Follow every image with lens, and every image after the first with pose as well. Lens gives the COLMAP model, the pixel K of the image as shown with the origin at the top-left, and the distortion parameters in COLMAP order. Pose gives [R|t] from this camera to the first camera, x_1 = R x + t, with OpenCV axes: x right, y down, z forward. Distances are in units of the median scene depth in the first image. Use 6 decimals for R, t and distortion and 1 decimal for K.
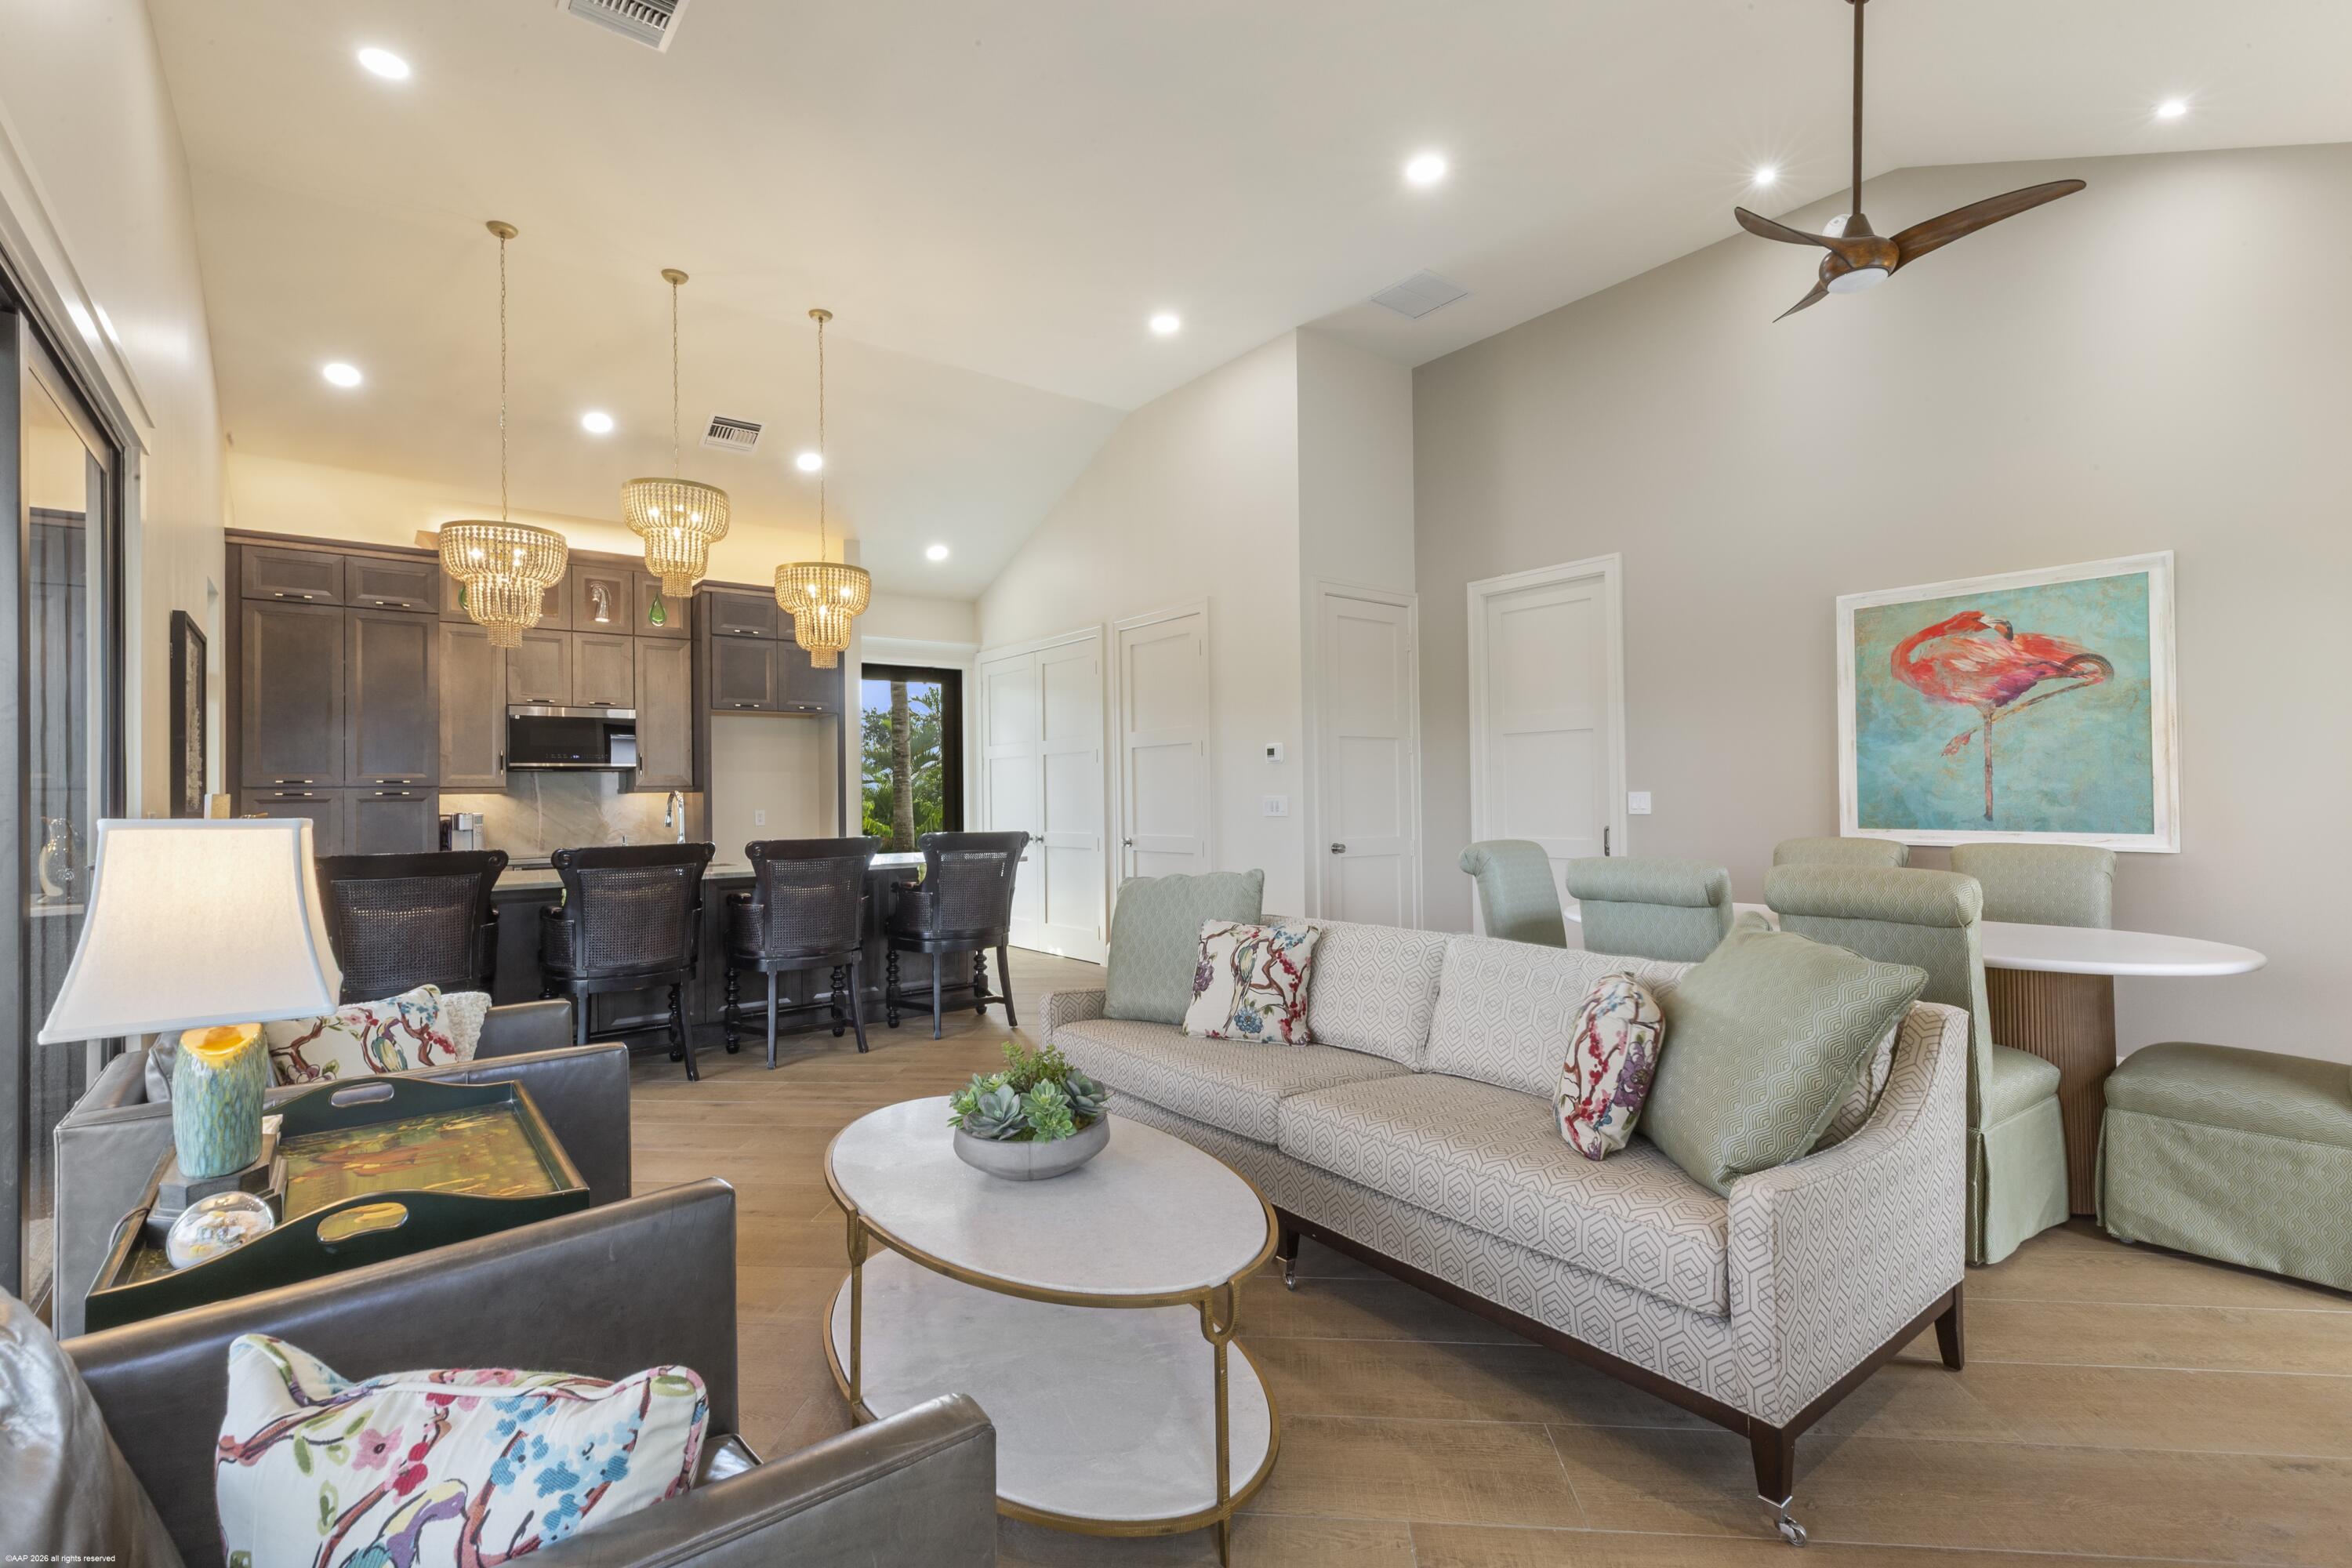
lens RADIAL K [[1072.3, 0, 1180.0], [0, 1072.3, 777.5], [0, 0, 1]] dist [0.013415, 0.000120]
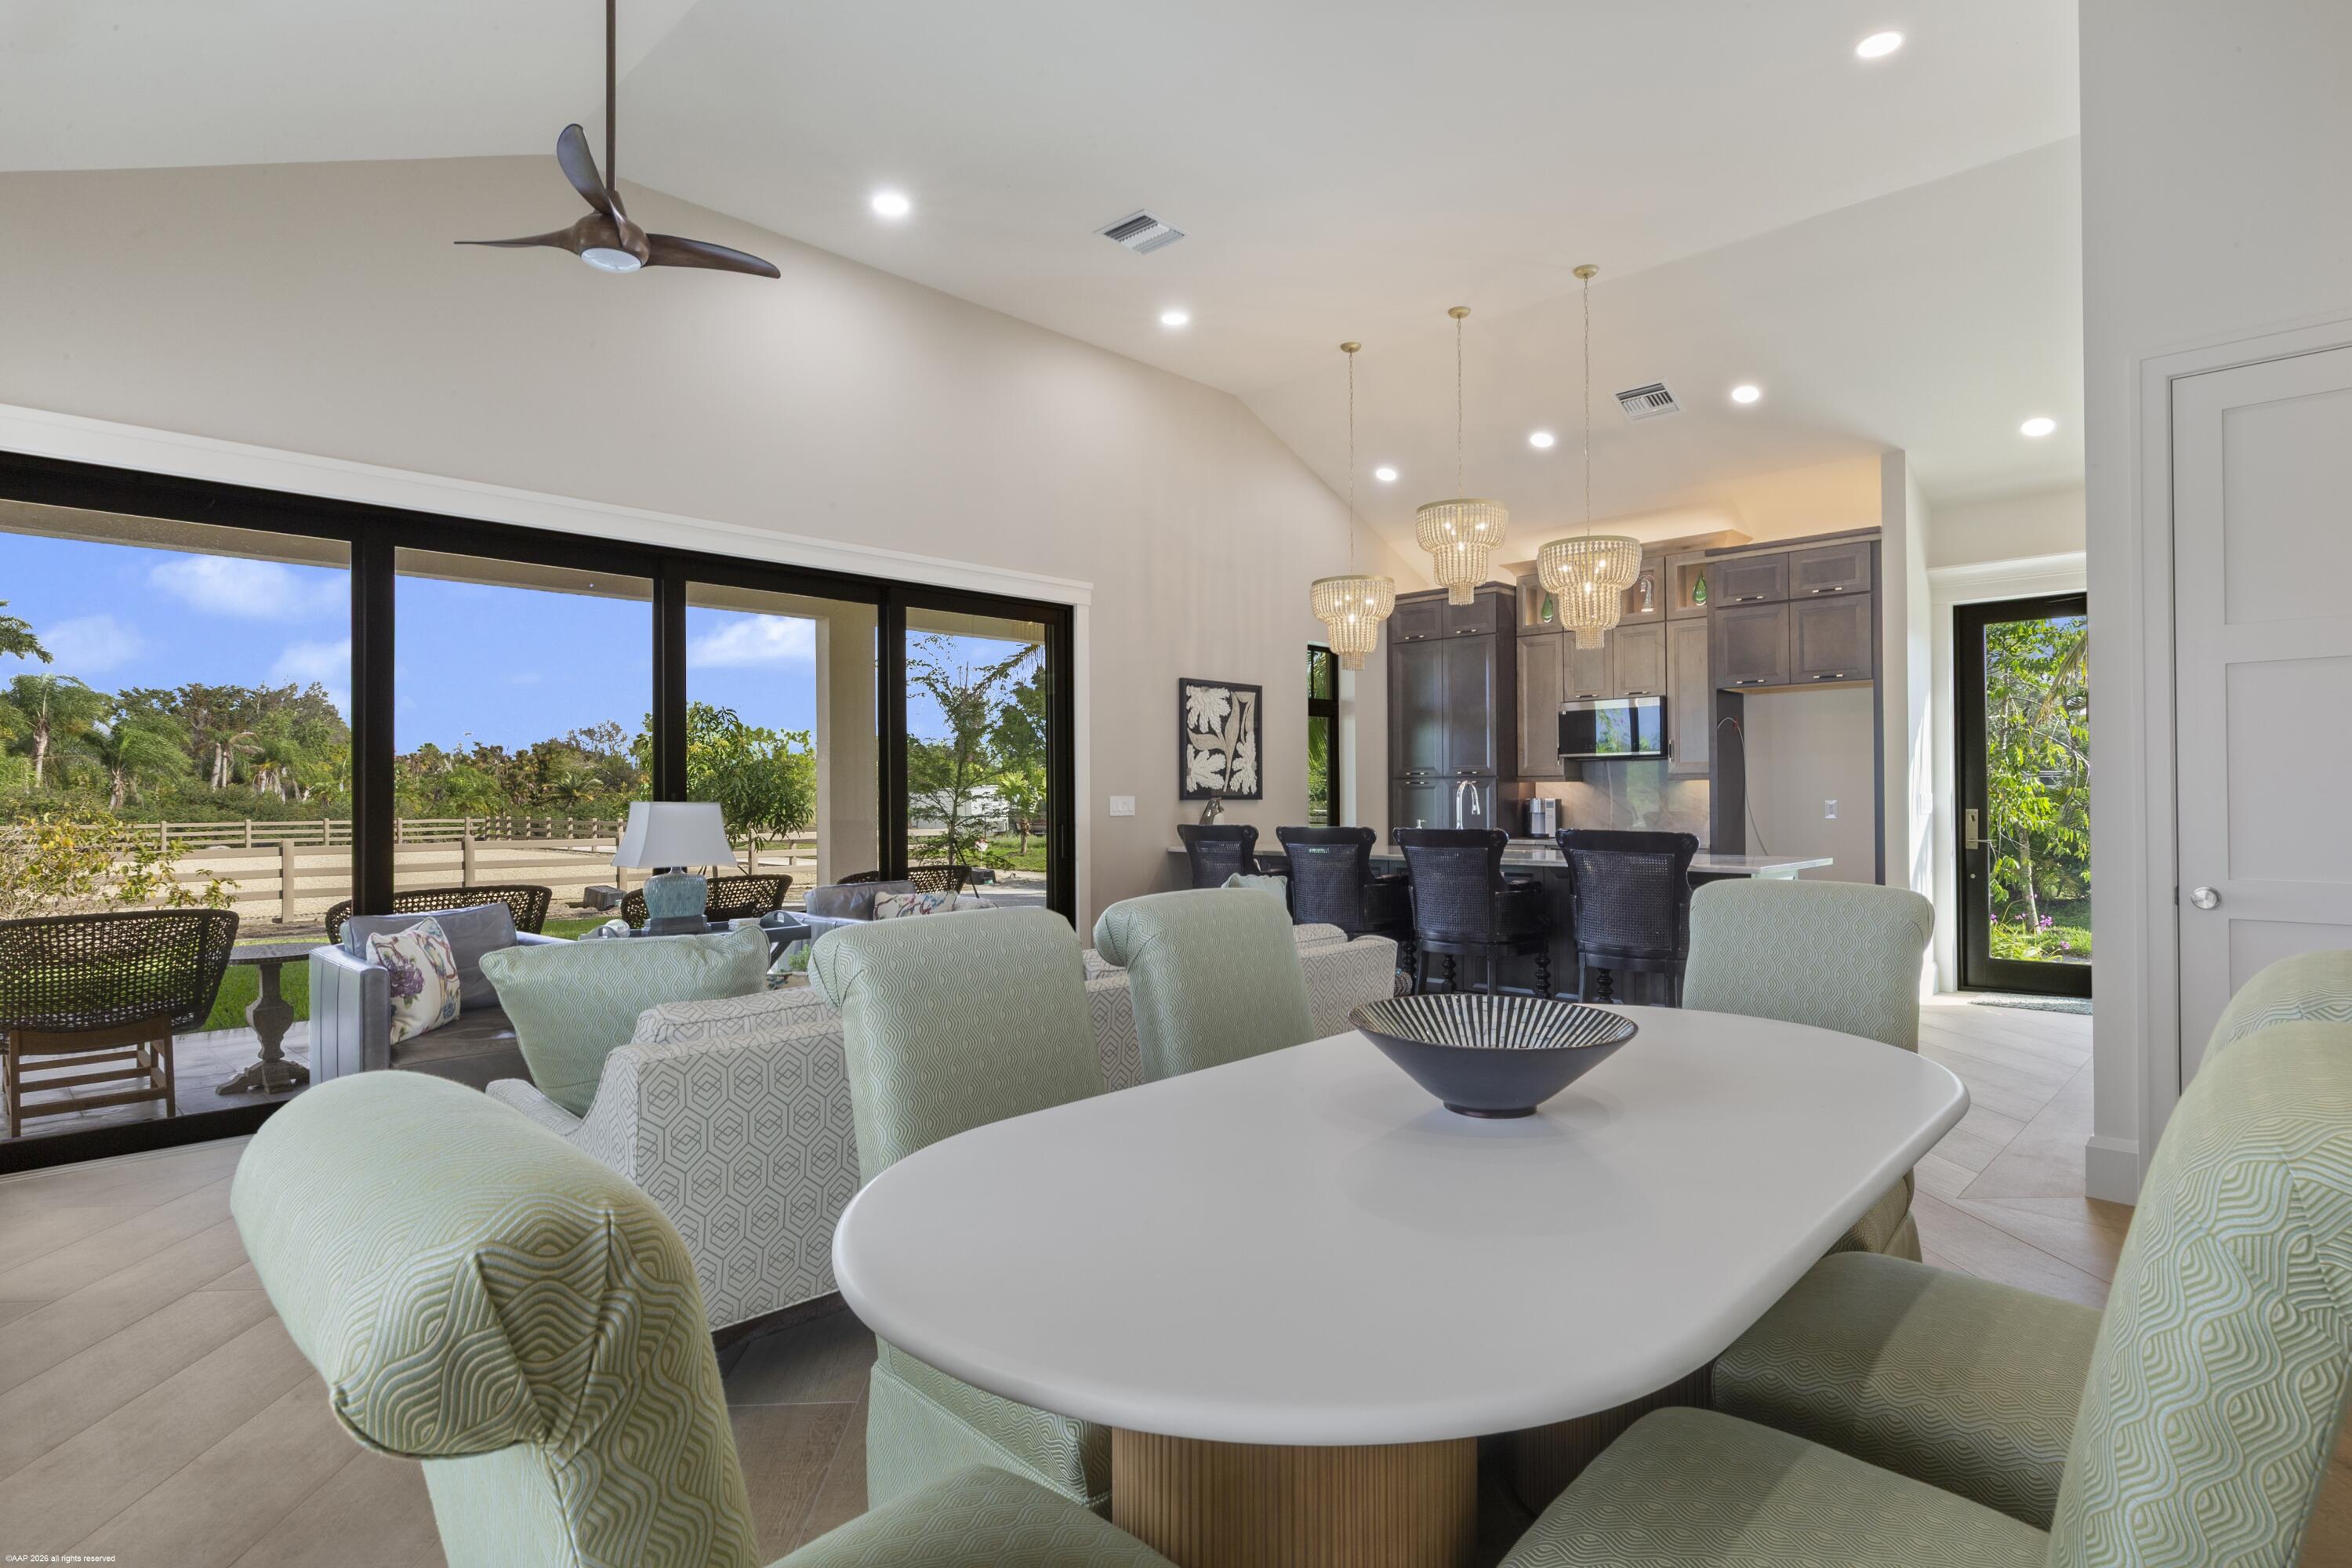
lens RADIAL K [[1213.2, 0, 1176.0], [0, 1213.2, 784.0], [0, 0, 1]] dist [-0.000674, 0.000351]
pose [[0.141201, 0.002325, -0.989978, 0.558643], [0.020929, 0.999767, 0.005334, 0.002114], [0.989760, -0.021473, 0.141119, 0.418358]]
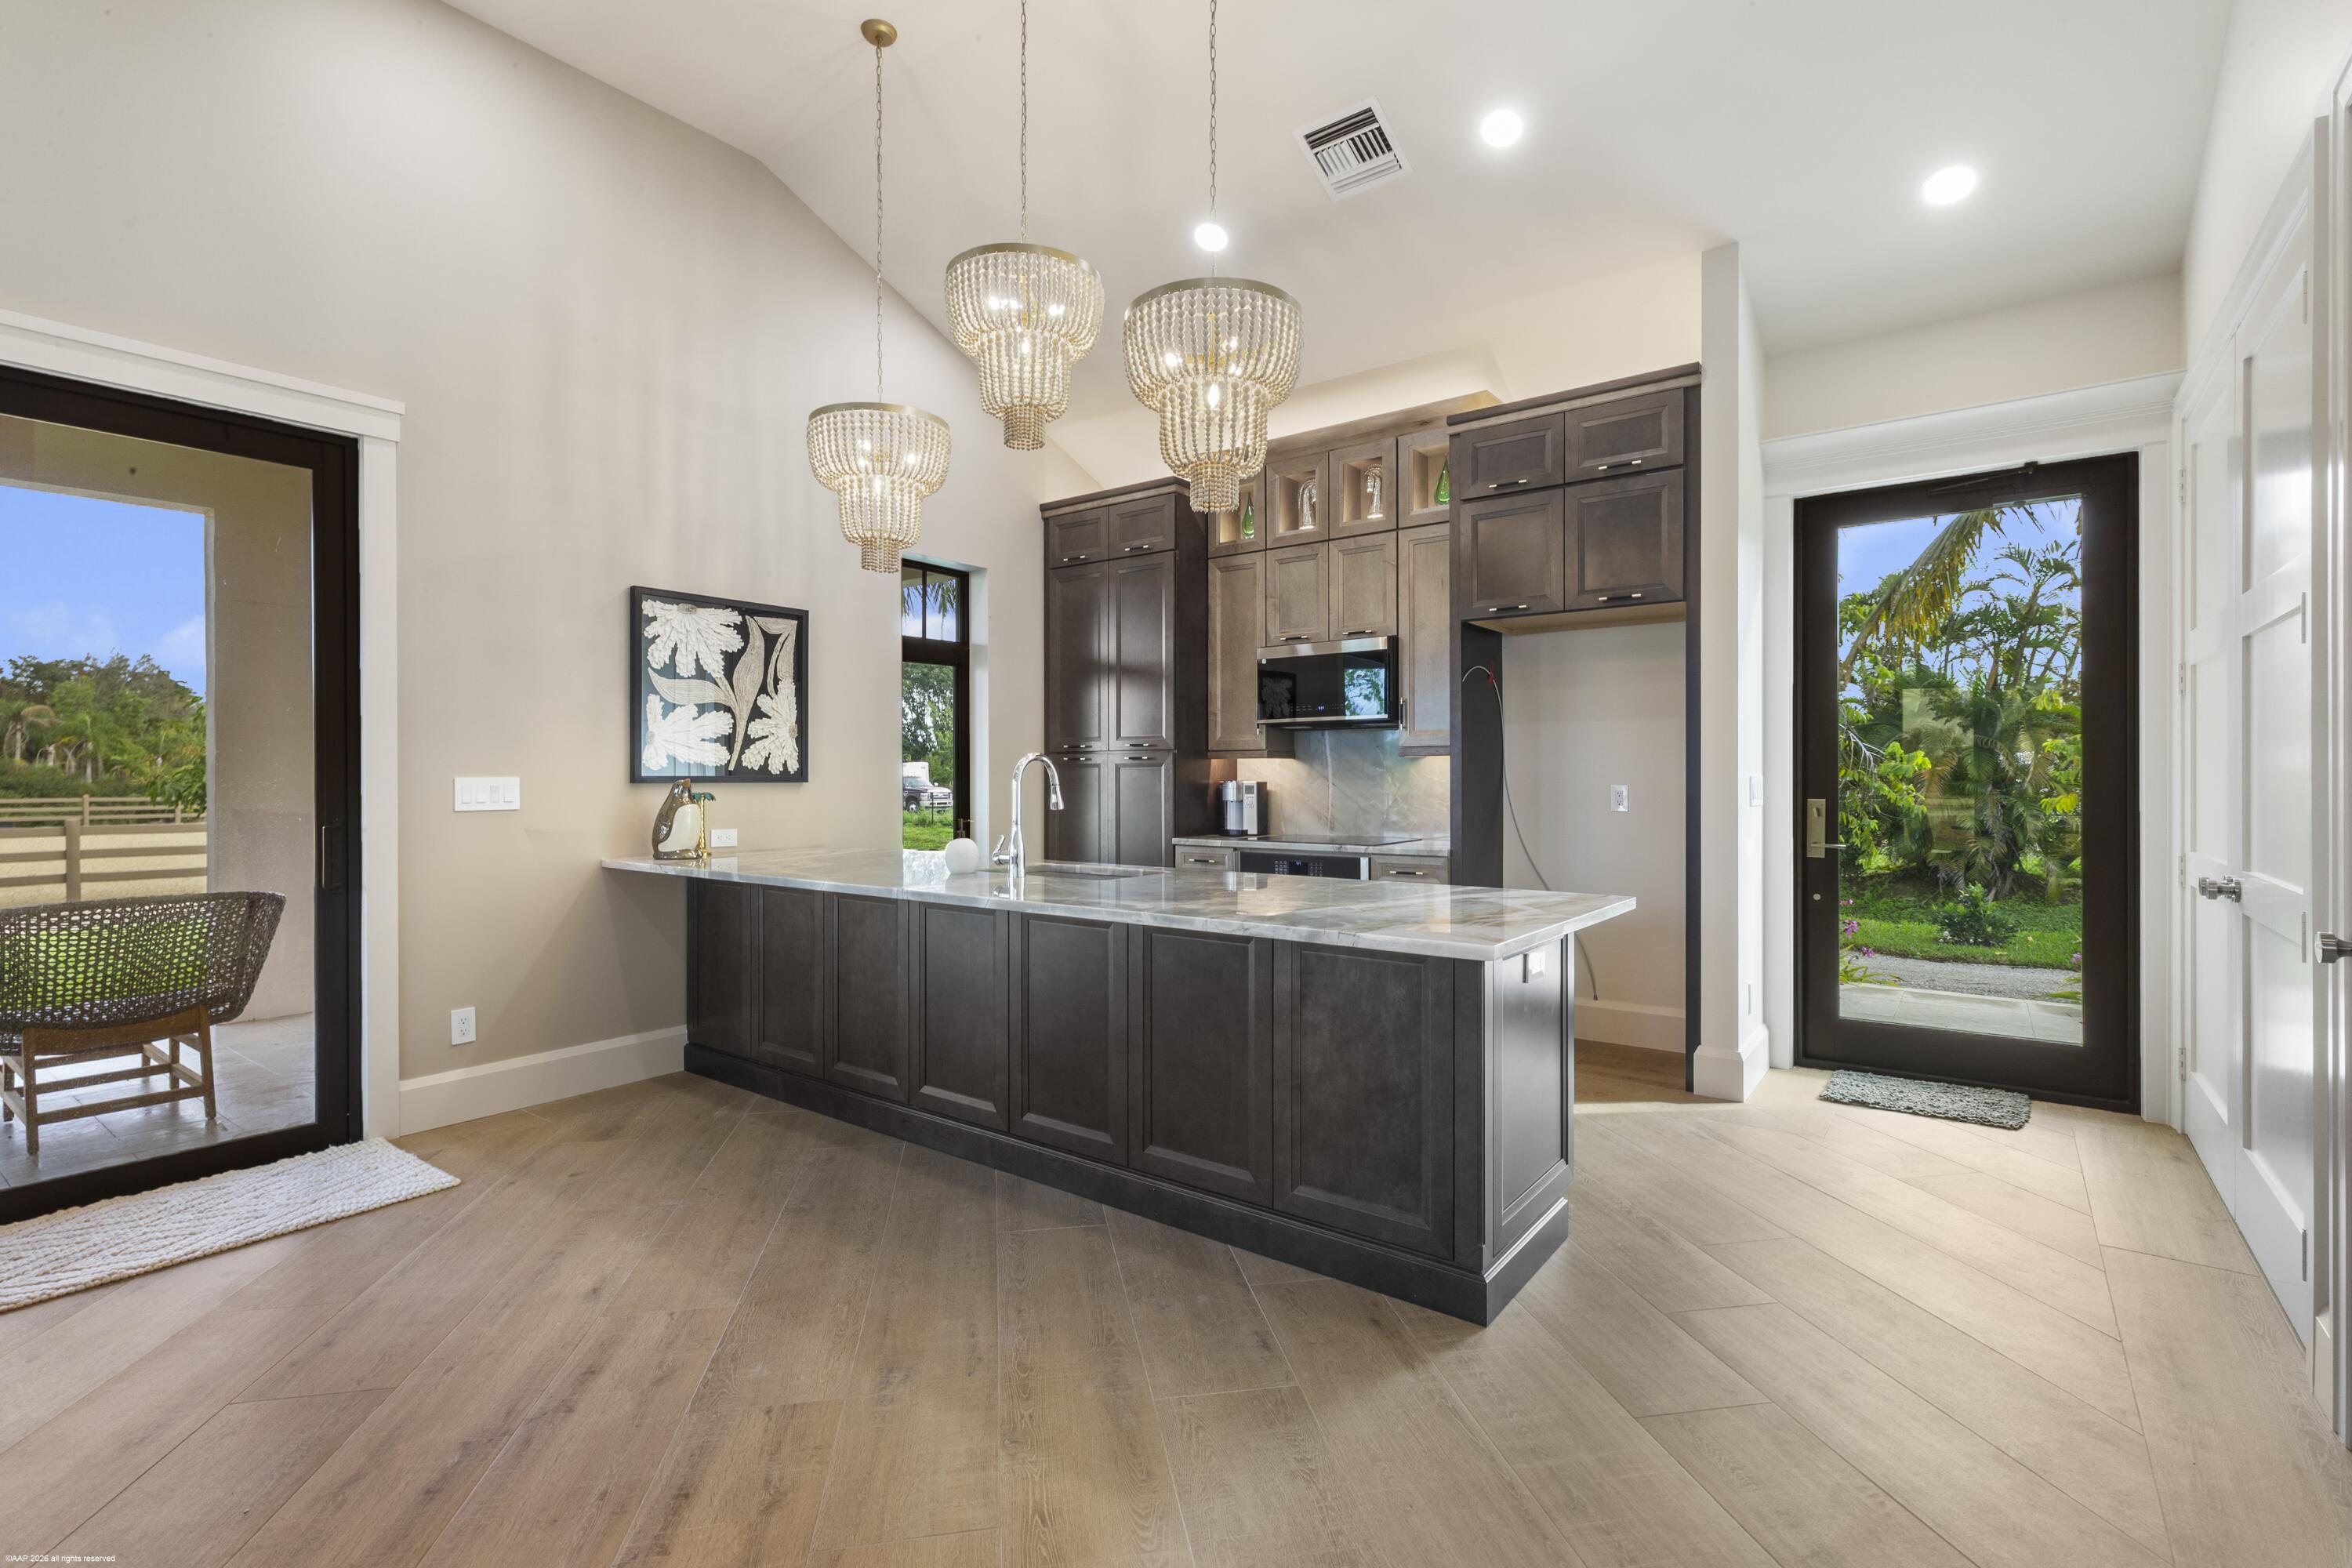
lens RADIAL K [[1072.3, 0, 1180.0], [0, 1072.3, 777.5], [0, 0, 1]] dist [0.013415, 0.000120]
pose [[0.261118, 0.015940, -0.965175, 0.133679], [0.015810, 0.999659, 0.020787, 0.011640], [0.965177, -0.020687, 0.260777, 0.718548]]
